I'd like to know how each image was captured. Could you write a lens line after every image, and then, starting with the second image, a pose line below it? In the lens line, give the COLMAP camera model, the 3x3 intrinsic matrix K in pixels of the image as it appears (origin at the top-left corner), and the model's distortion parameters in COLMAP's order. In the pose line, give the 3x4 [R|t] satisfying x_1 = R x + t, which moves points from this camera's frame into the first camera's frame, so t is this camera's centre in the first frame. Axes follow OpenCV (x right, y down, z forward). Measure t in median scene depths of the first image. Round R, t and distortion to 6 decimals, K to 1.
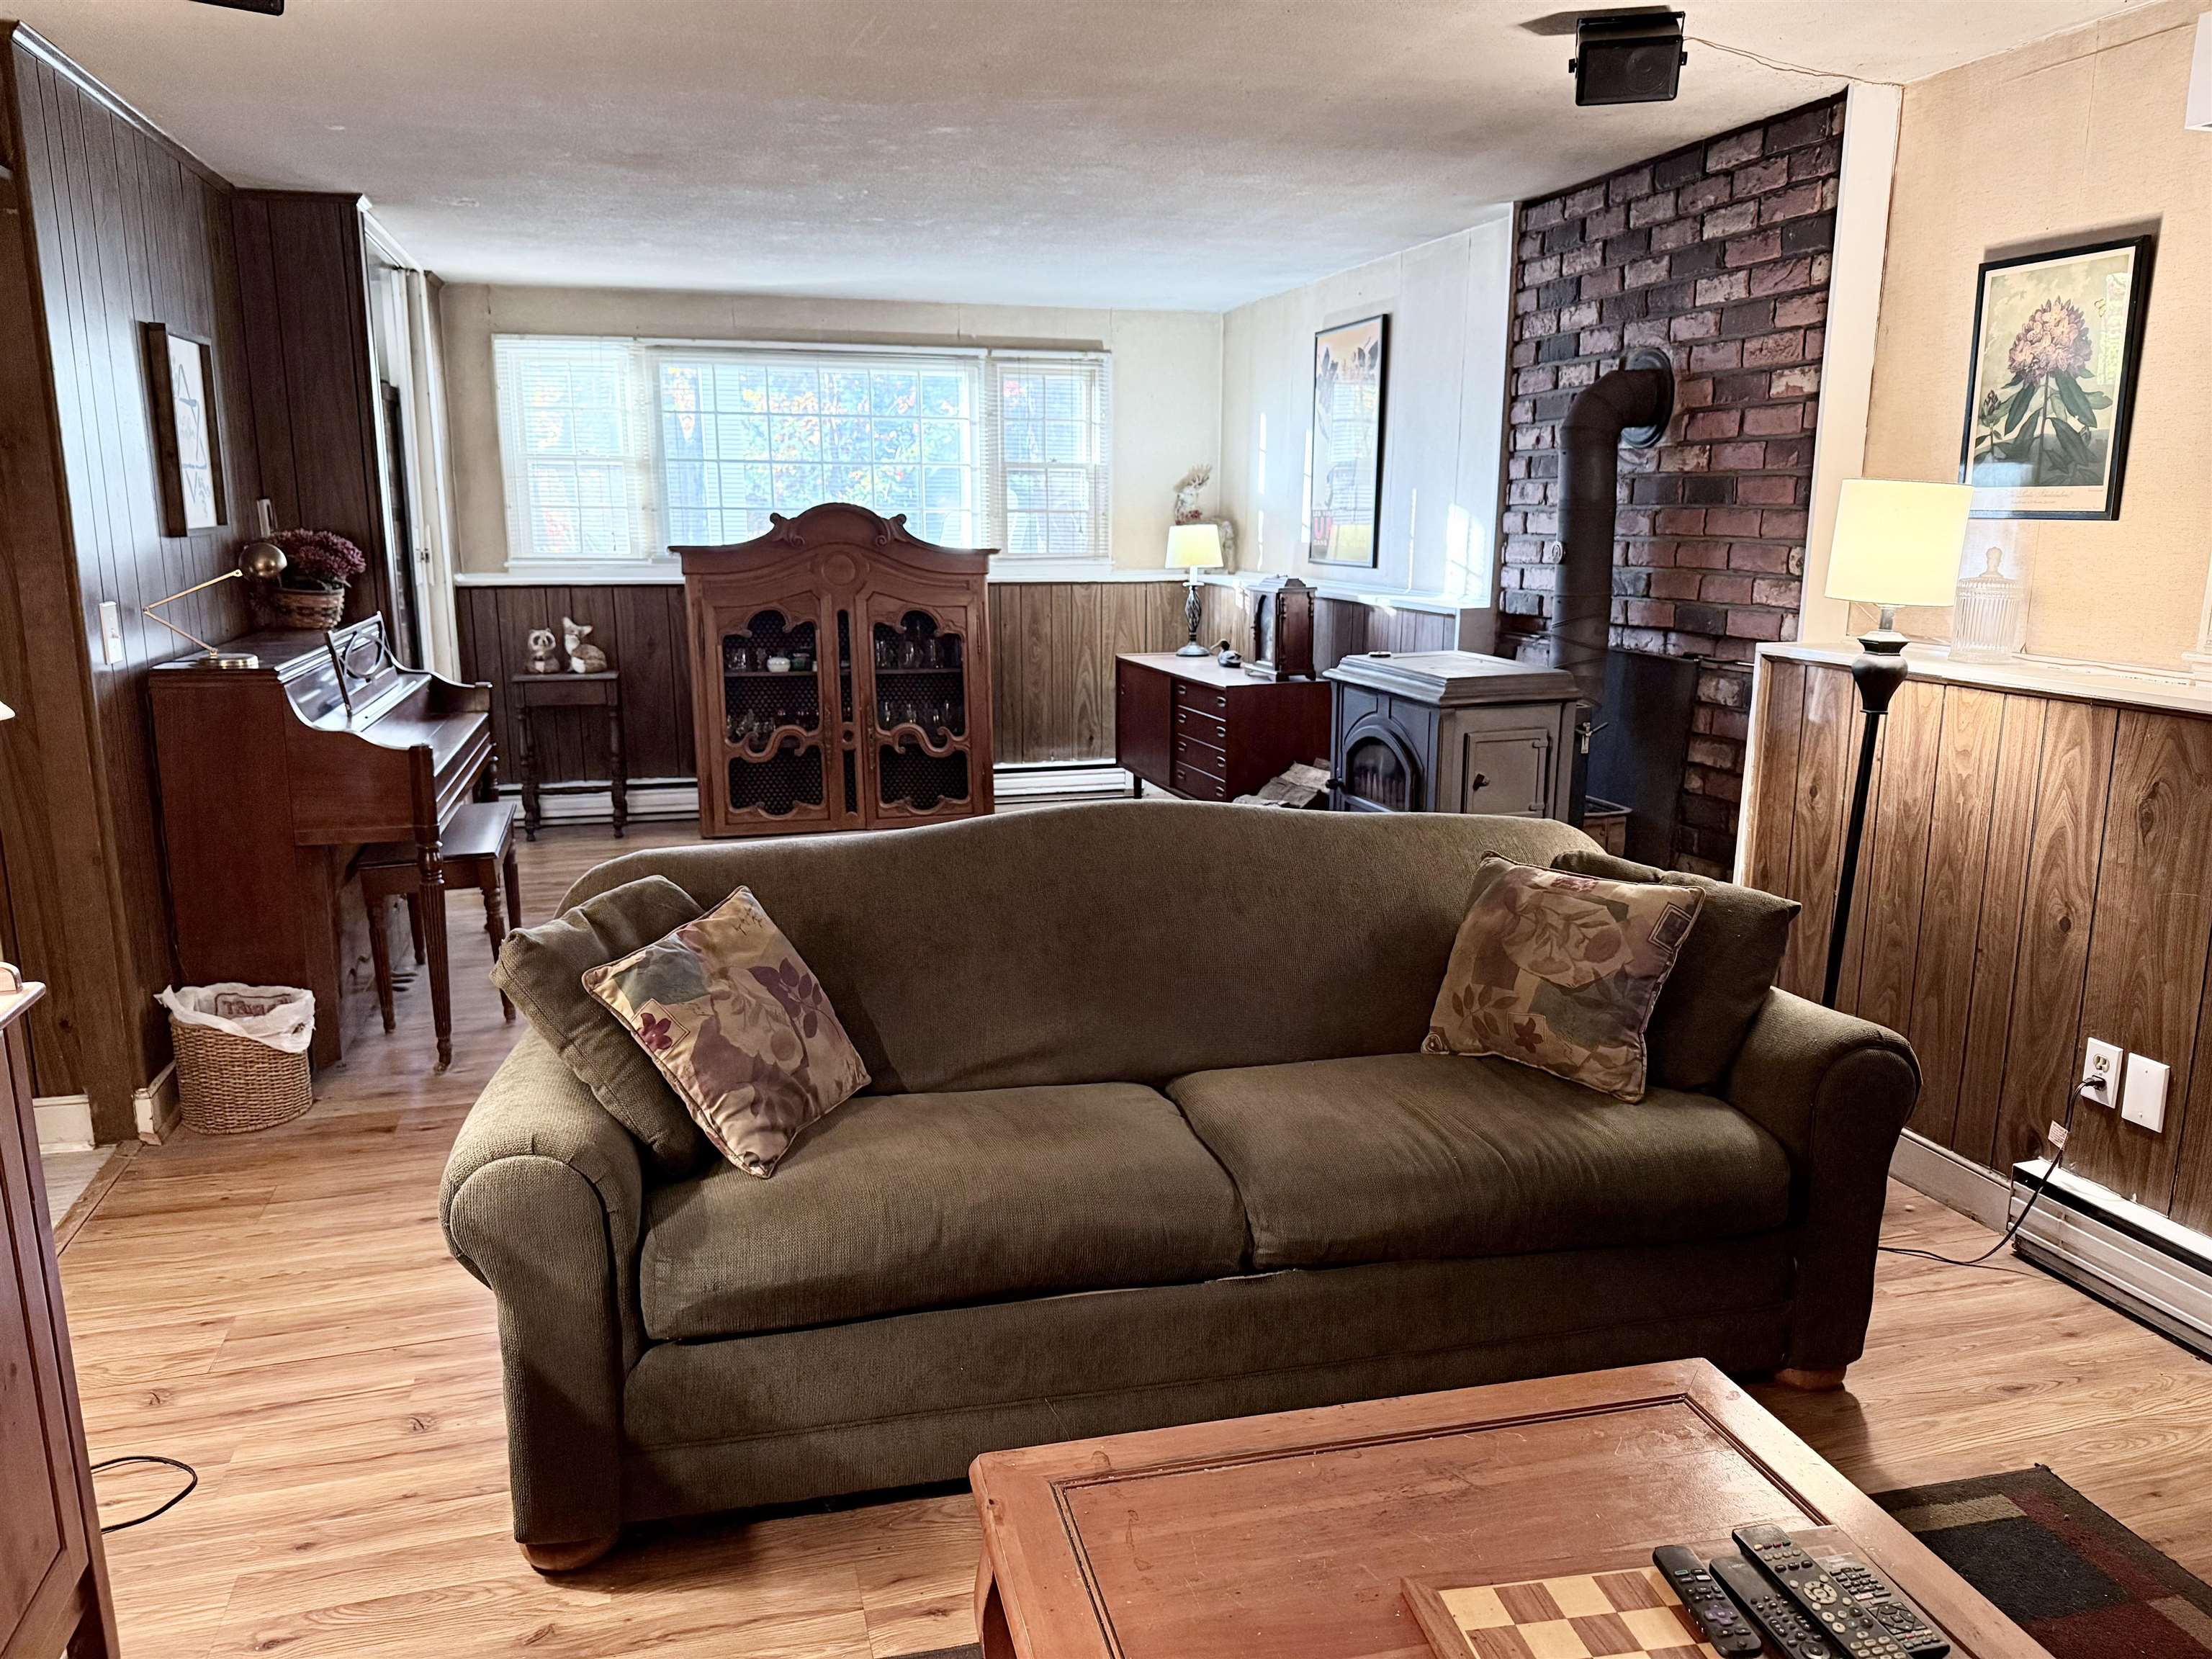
lens RADIAL K [[1573.1, 0, 1092.0], [0, 1573.1, 856.5], [0, 0, 1]] dist [0.074935, -0.120865]
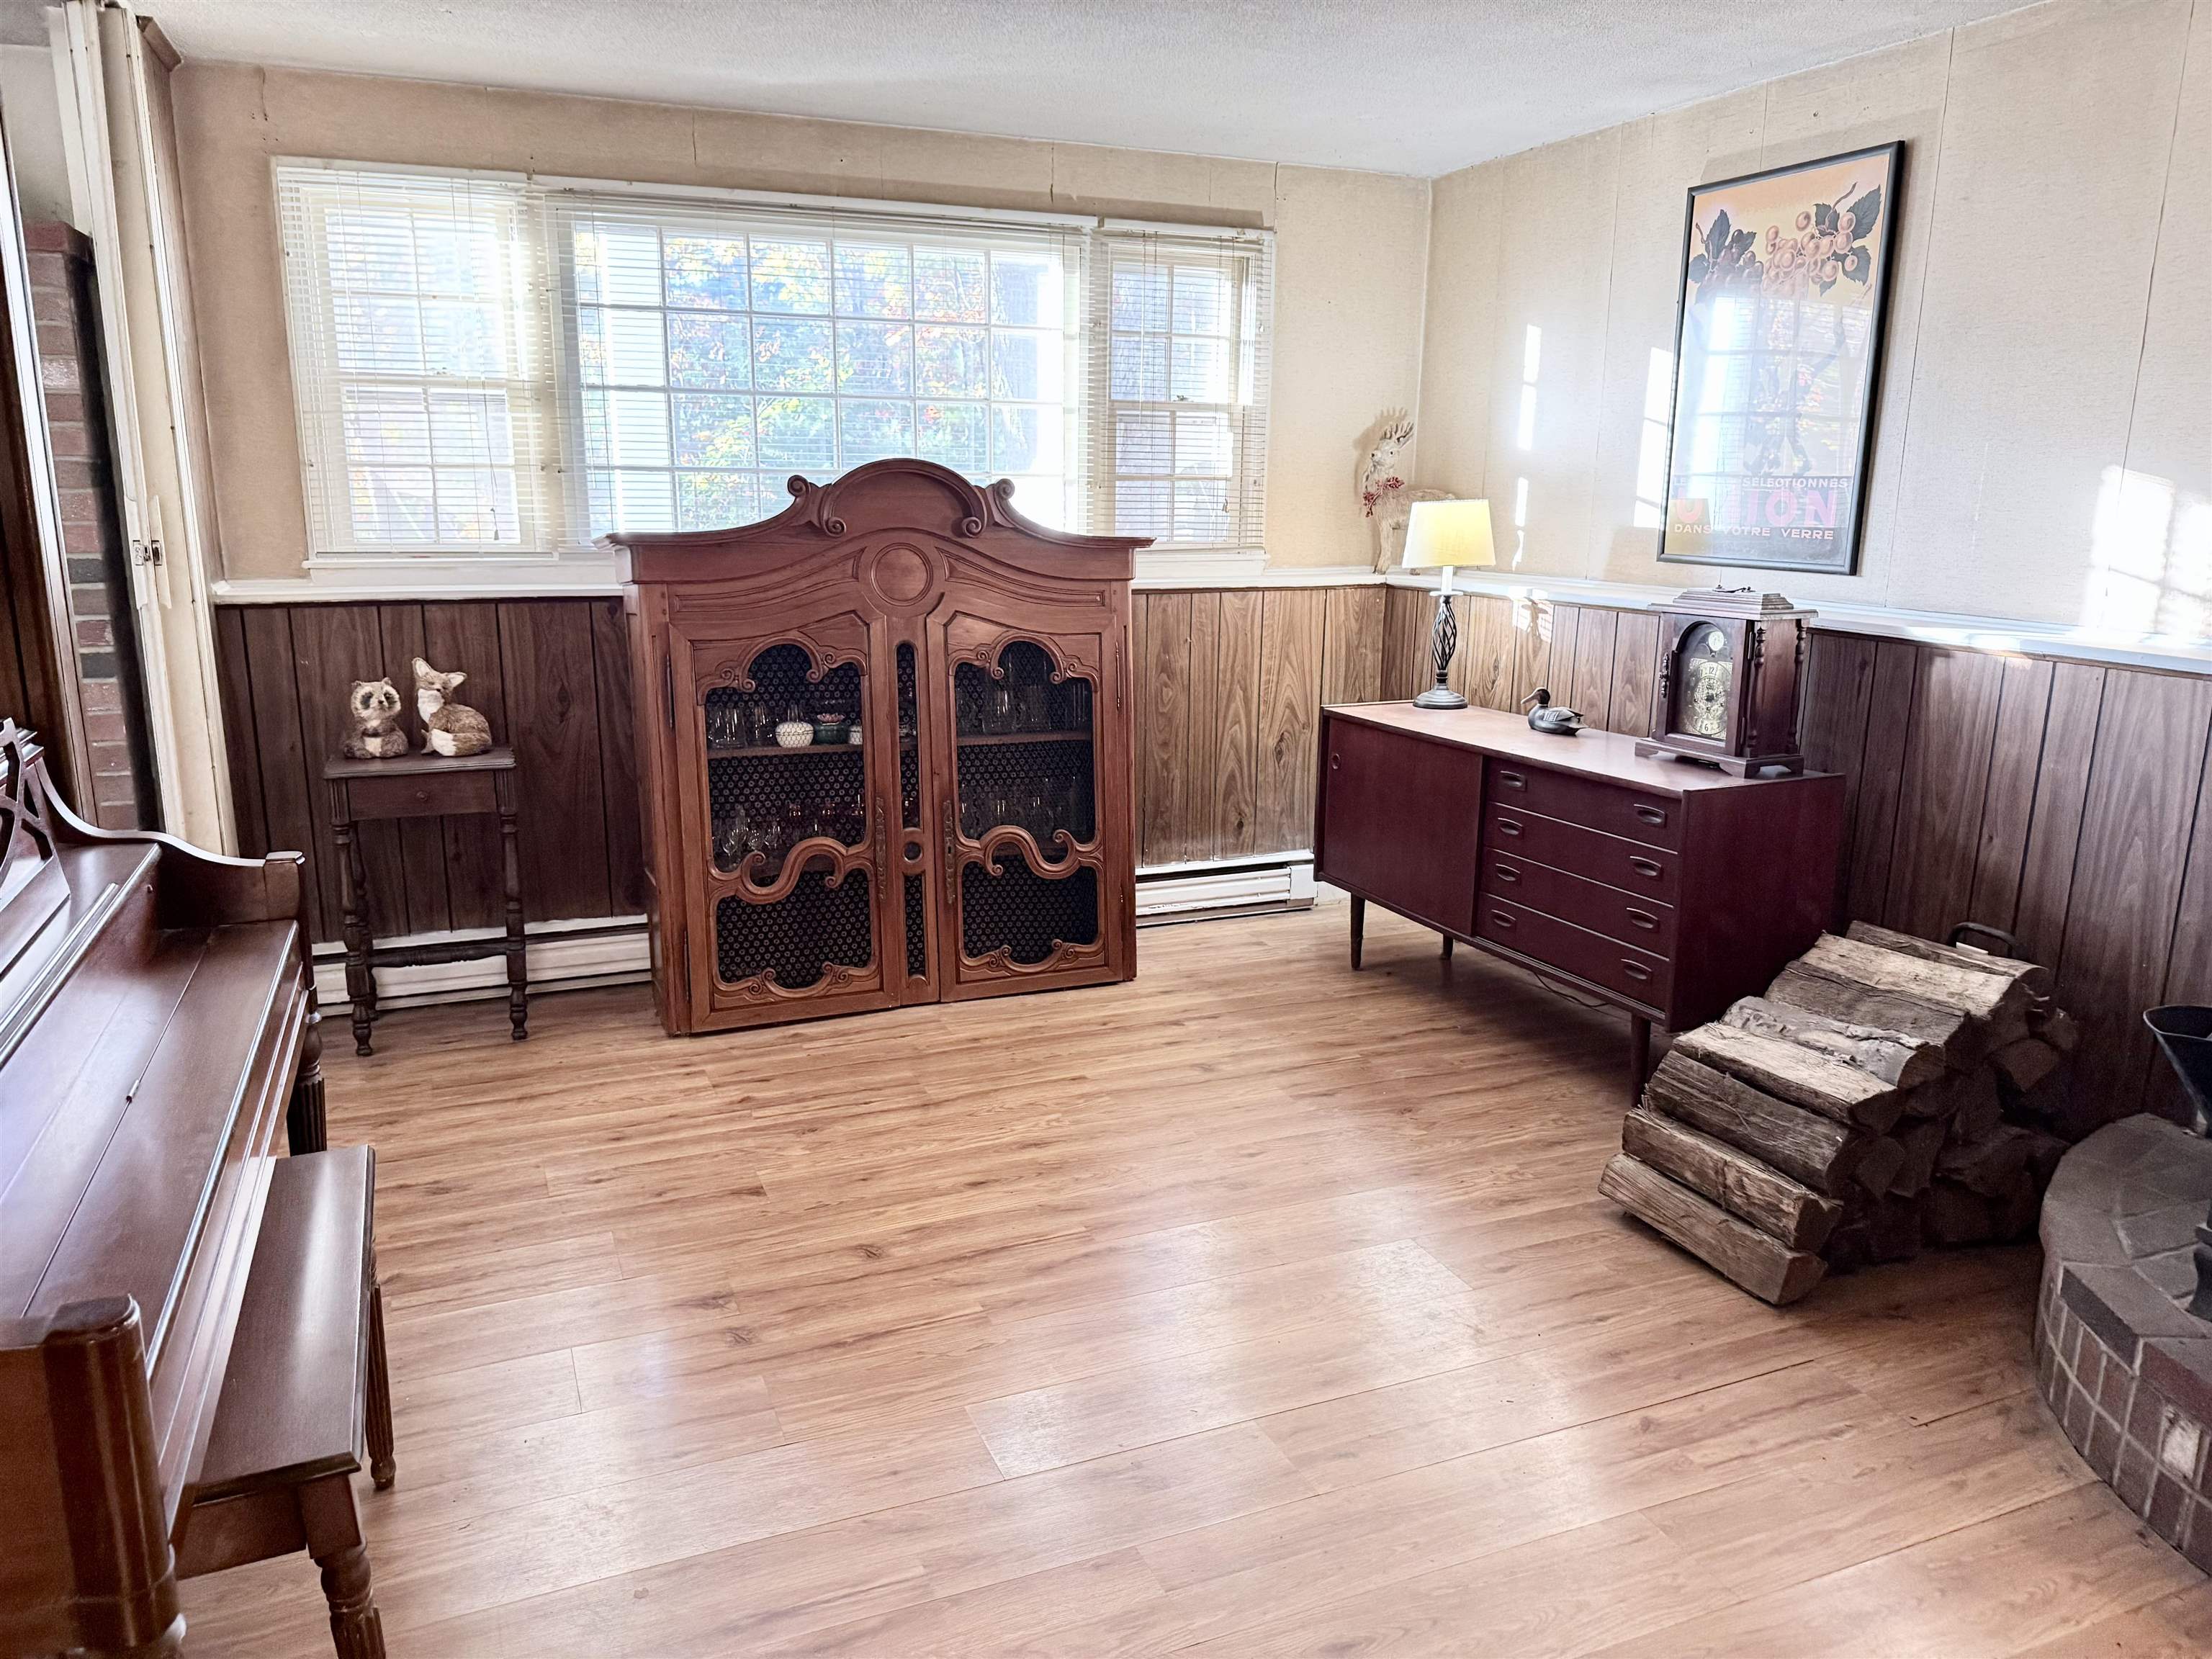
lens RADIAL K [[1609.9, 0, 1113.7], [0, 1609.9, 868.1], [0, 0, 1]] dist [0.014929, -0.024113]
pose [[0.991710, -0.021874, 0.126622, -0.163543], [0.019481, 0.999608, 0.020104, -0.084528], [-0.127012, -0.017471, 0.991747, 0.403195]]
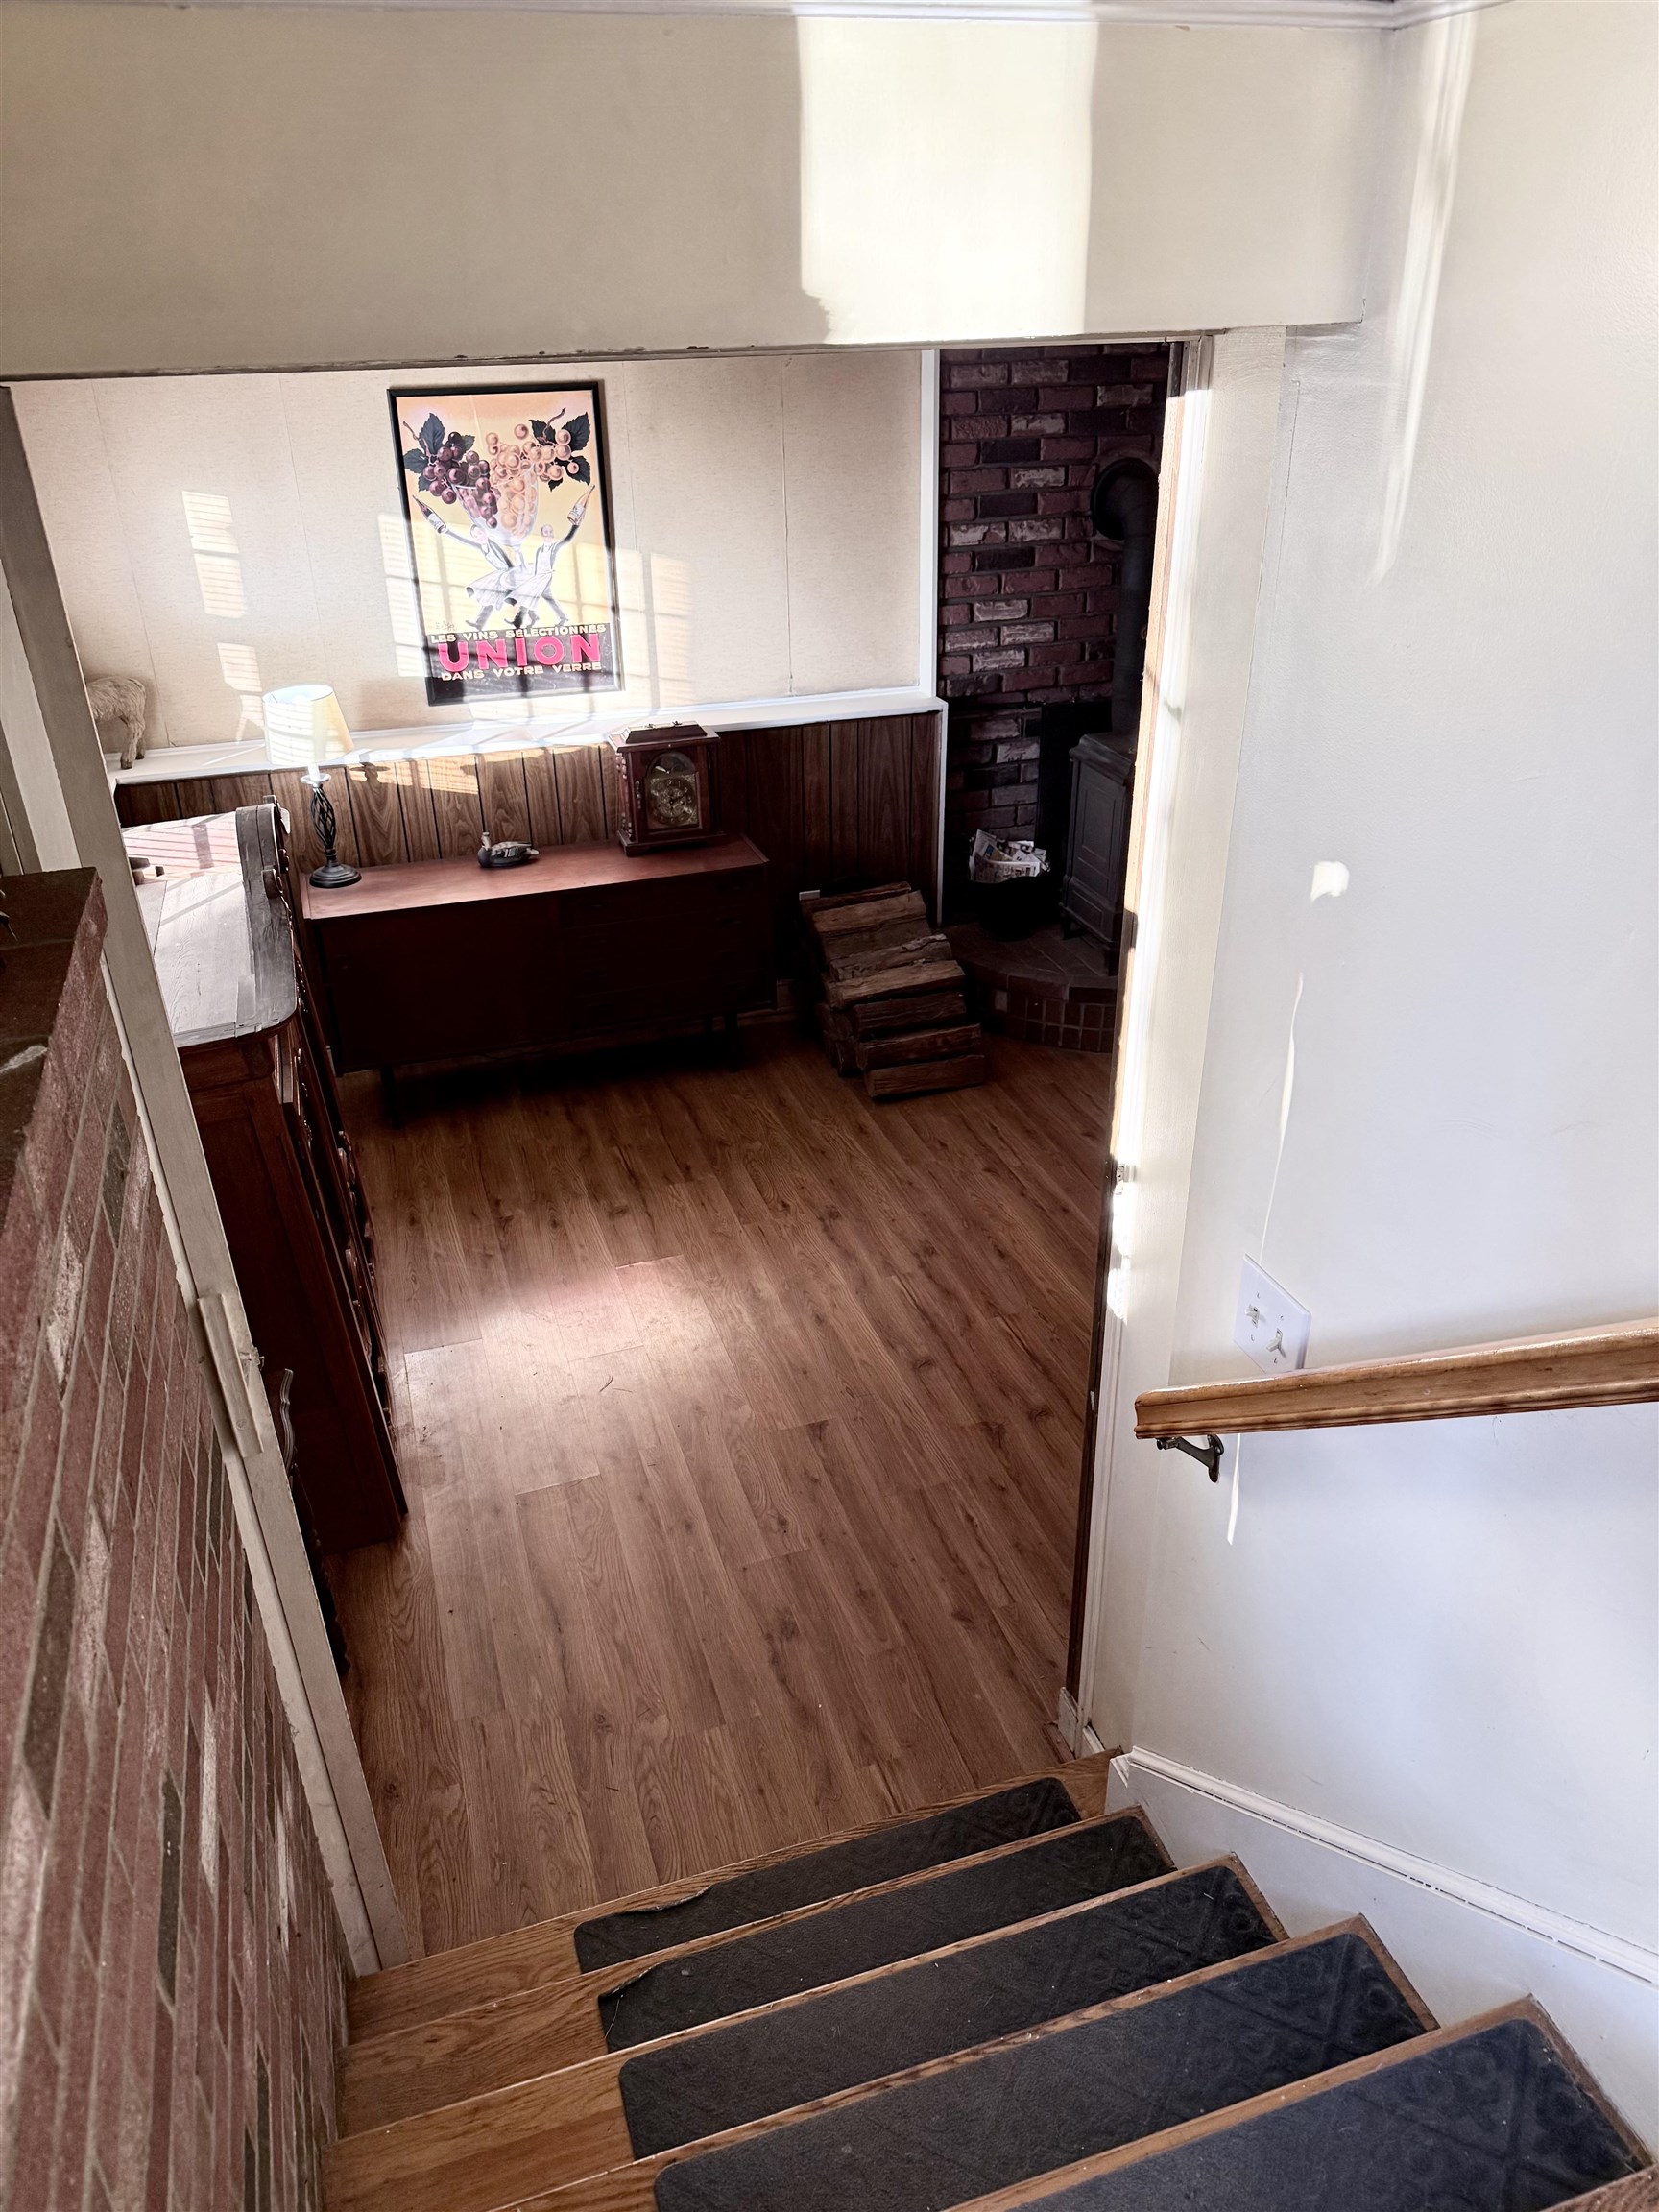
lens RADIAL K [[1573.1, 0, 833.5], [0, 1573.1, 1203.6], [0, 0, 1]] dist [0.074935, -0.120865]
pose [[-0.050053, -0.513057, 0.856894, -0.676323], [0.228497, 0.829331, 0.509901, -0.344212], [-0.972257, 0.221320, 0.075722, 0.824357]]
